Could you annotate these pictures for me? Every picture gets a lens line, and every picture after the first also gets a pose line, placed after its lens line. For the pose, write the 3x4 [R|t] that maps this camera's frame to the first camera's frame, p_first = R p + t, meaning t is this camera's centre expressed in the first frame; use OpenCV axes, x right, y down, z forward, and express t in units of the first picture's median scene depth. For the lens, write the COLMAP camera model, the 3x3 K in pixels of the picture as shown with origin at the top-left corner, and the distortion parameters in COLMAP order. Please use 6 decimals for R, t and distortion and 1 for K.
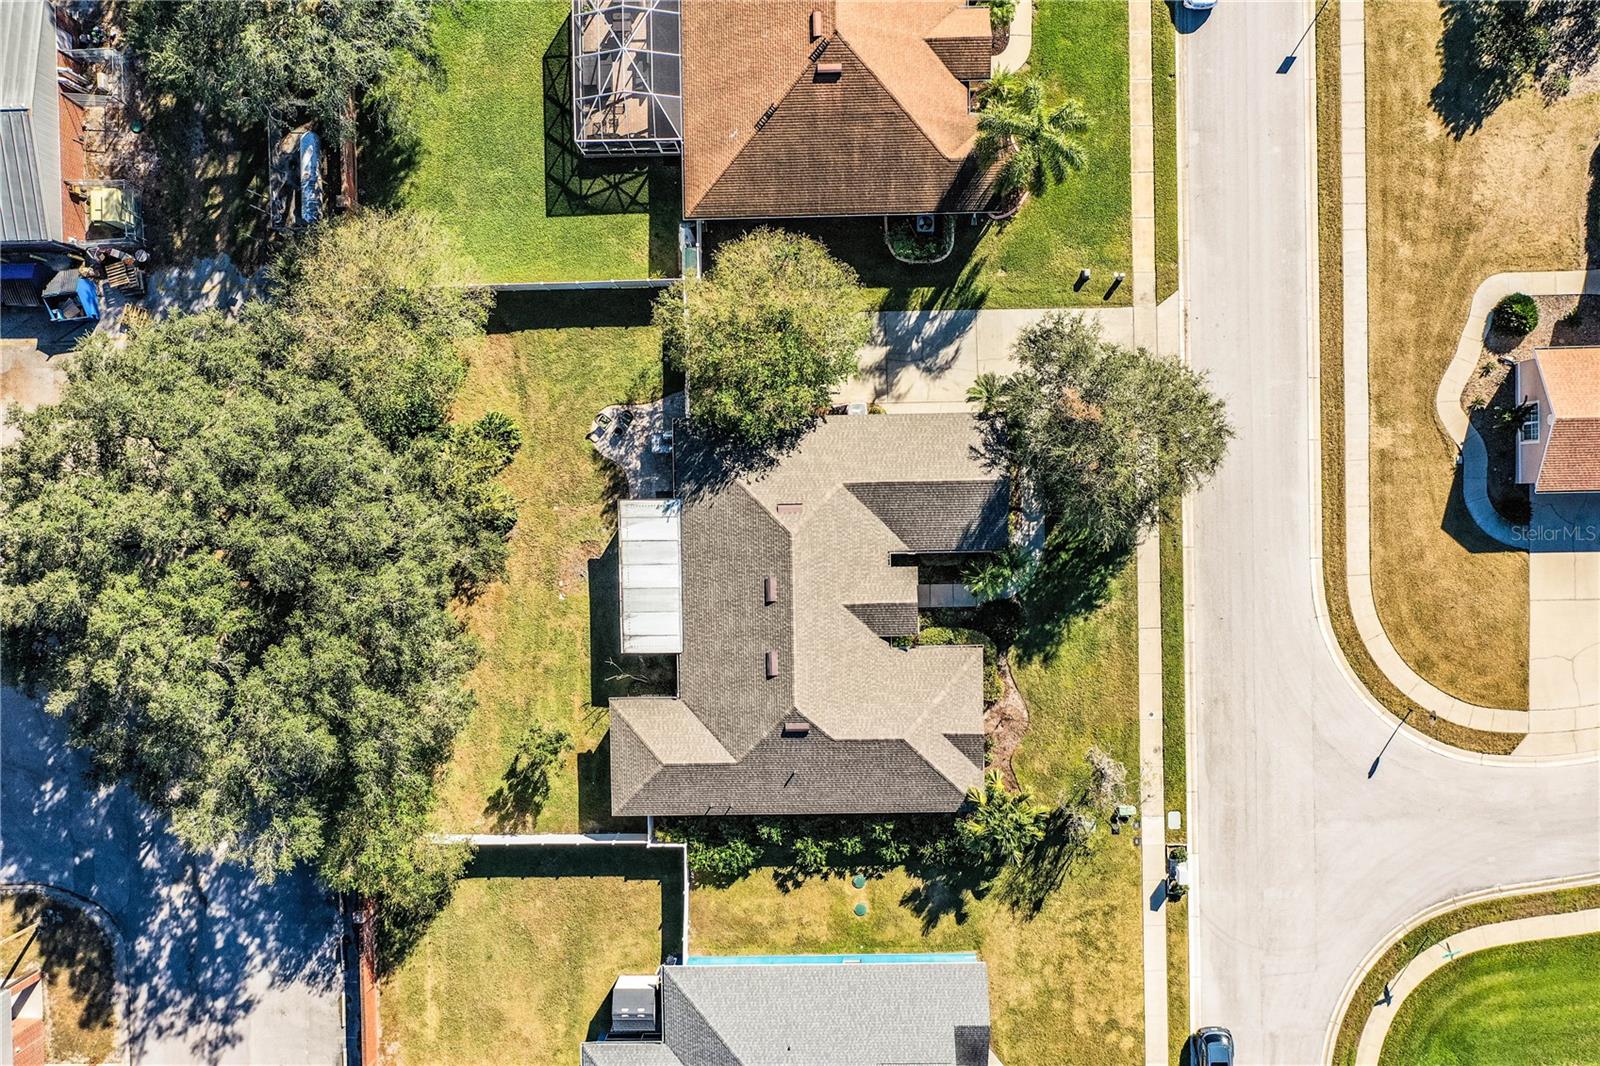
lens RADIAL K [[1280.4, 0, 805.7], [0, 1280.4, 535.7], [0, 0, 1]] dist [-0.016688, -0.015819]
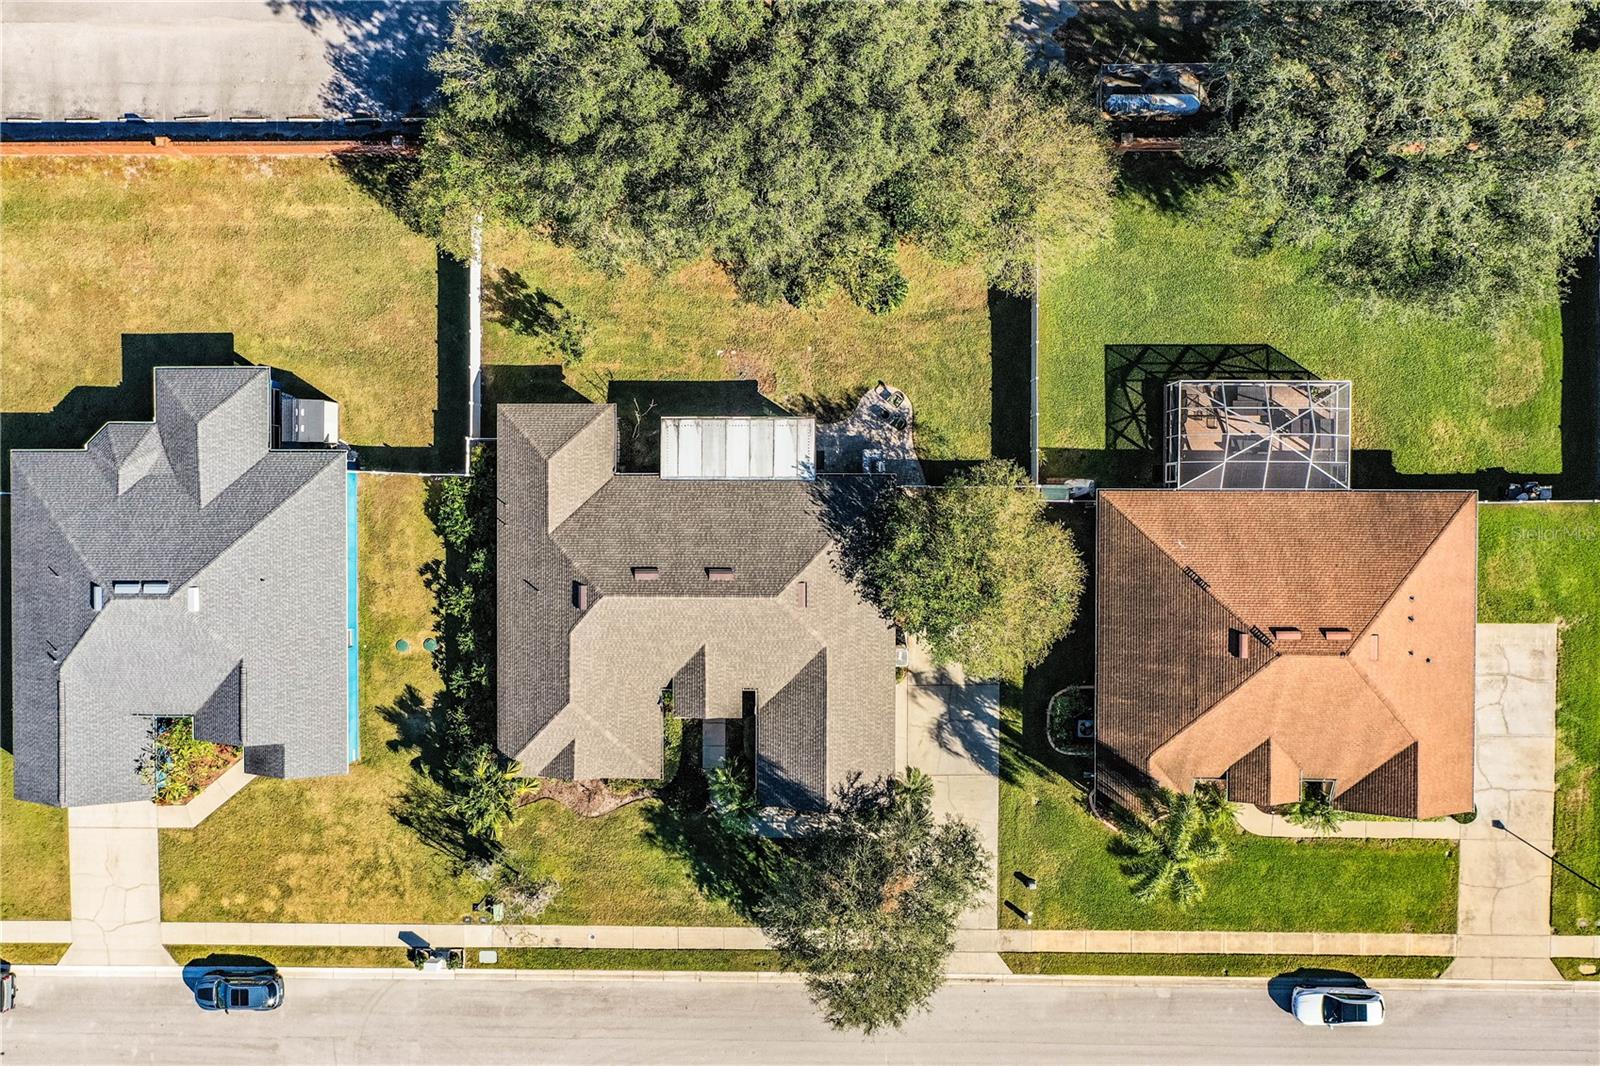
lens RADIAL K [[1280.4, 0, 792.5], [0, 1280.4, 532.6], [0, 0, 1]] dist [-0.016688, -0.015819]
pose [[-0.020607, 0.999009, 0.039439, -0.093450], [-0.999755, -0.020911, 0.007316, -0.018747], [0.008134, -0.039278, 0.999195, 0.006441]]
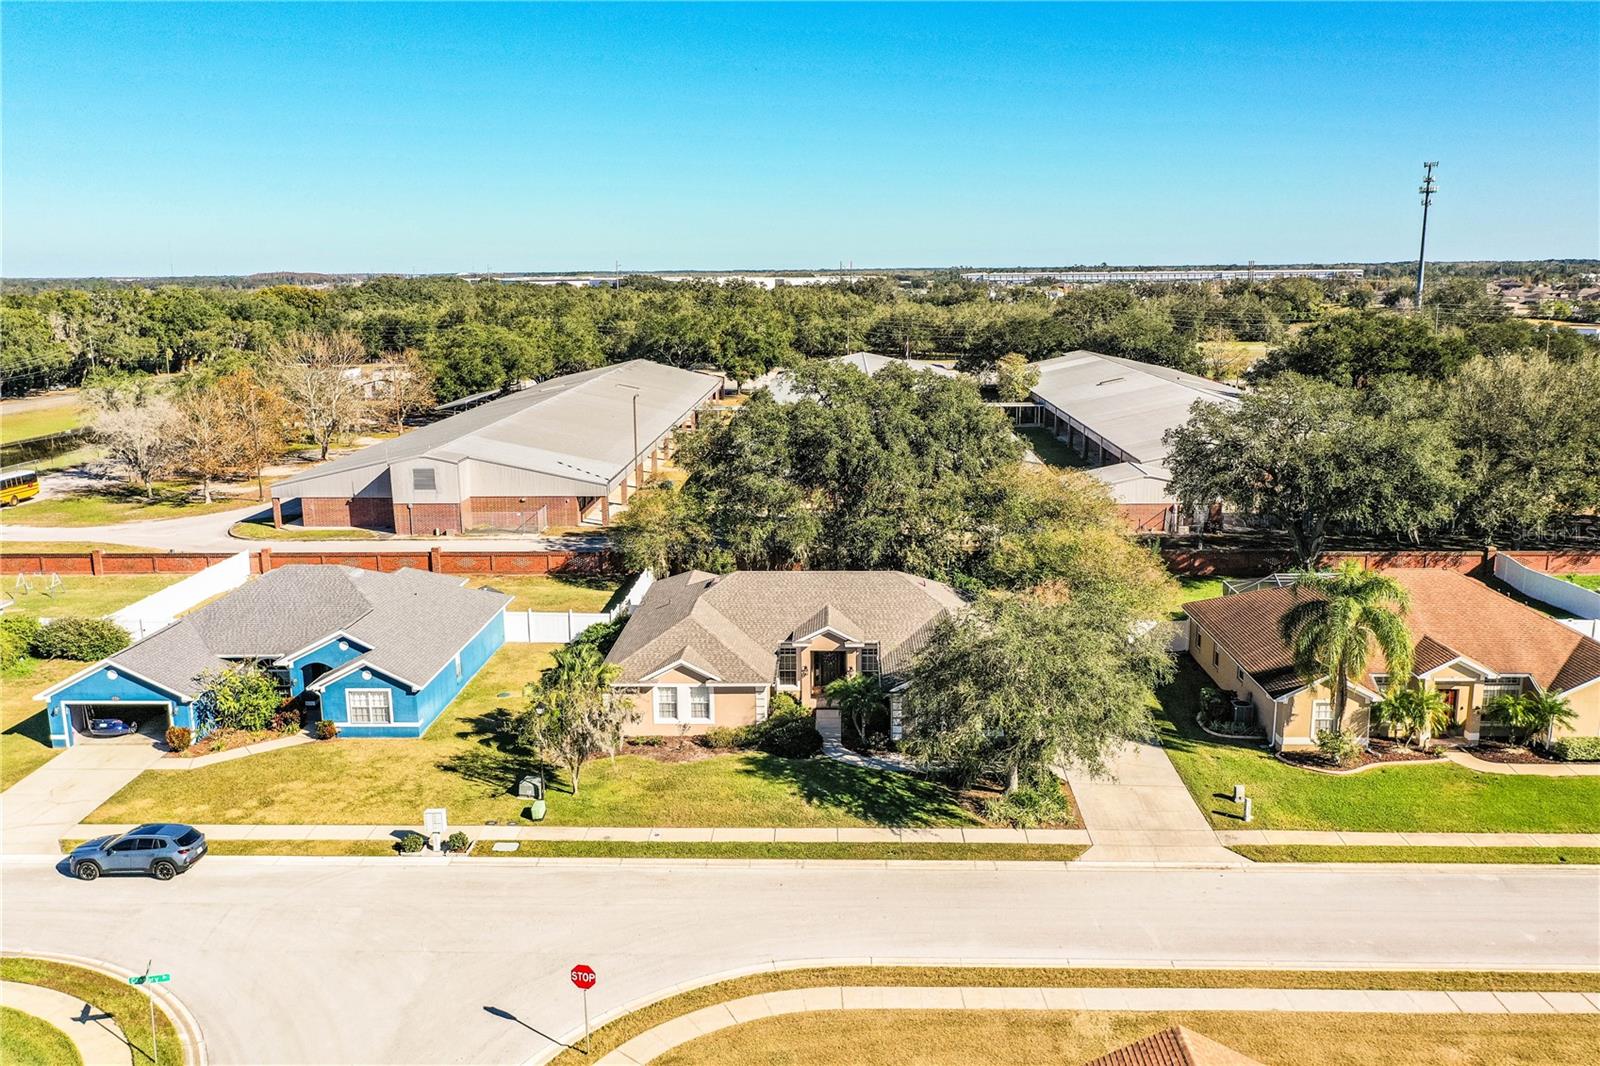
lens RADIAL K [[1280.4, 0, 808.4], [0, 1280.4, 534.5], [0, 0, 1]] dist [-0.016688, -0.015819]
pose [[-0.049676, 0.228782, -0.972210, 0.957844], [-0.998758, -0.015110, 0.047476, 0.021744], [-0.003829, 0.973361, 0.229248, 0.676351]]
